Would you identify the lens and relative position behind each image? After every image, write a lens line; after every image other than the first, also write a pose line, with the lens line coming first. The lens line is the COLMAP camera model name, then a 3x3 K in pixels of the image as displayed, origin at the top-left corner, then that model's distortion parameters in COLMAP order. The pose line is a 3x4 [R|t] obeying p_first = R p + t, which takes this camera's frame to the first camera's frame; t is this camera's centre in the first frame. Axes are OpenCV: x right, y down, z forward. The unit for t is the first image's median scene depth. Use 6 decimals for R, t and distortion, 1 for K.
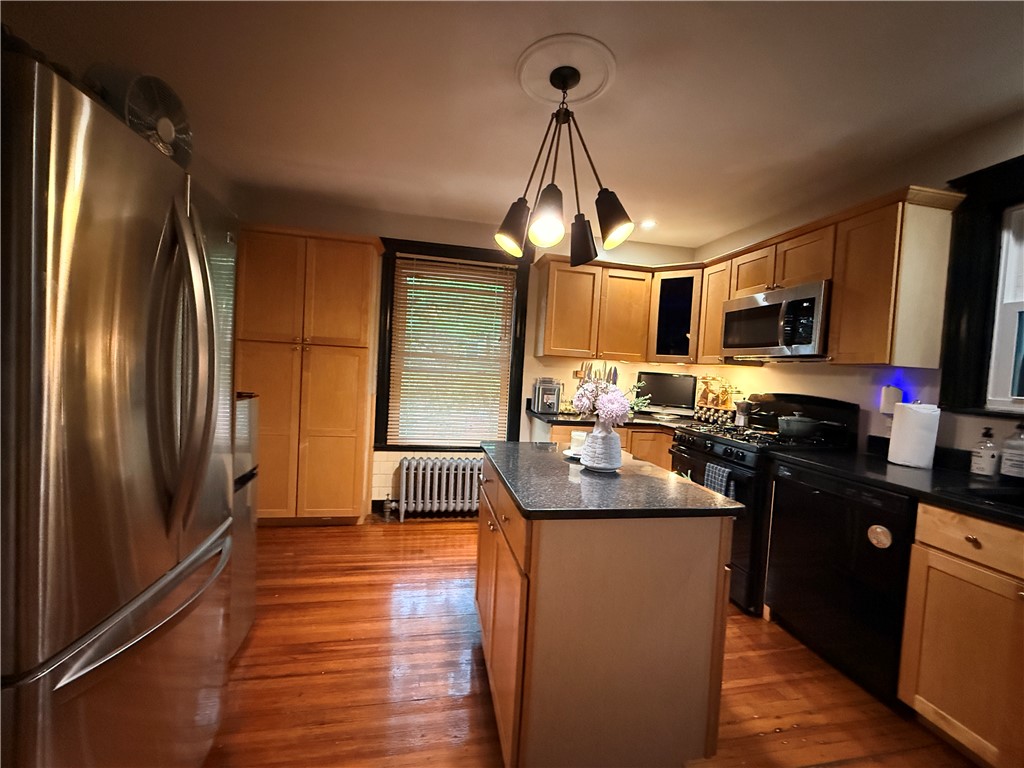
lens RADIAL K [[407.5, 0, 510.4], [0, 407.5, 384.9], [0, 0, 1]] dist [-0.000244, 0.000017]
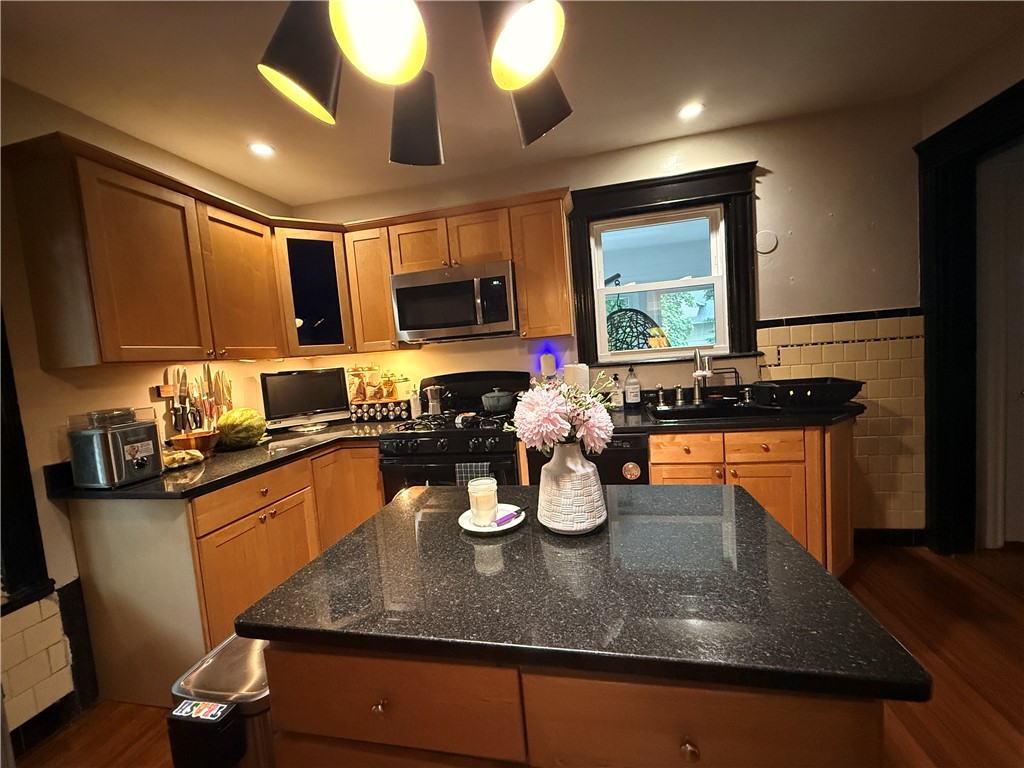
lens RADIAL K [[407.5, 0, 510.4], [0, 407.5, 384.9], [0, 0, 1]] dist [-0.000244, 0.000017]
pose [[0.393318, -0.156441, 0.905995, -0.158731], [0.137321, 0.984360, 0.110358, -0.036222], [-0.909090, 0.081007, 0.408649, 0.393836]]
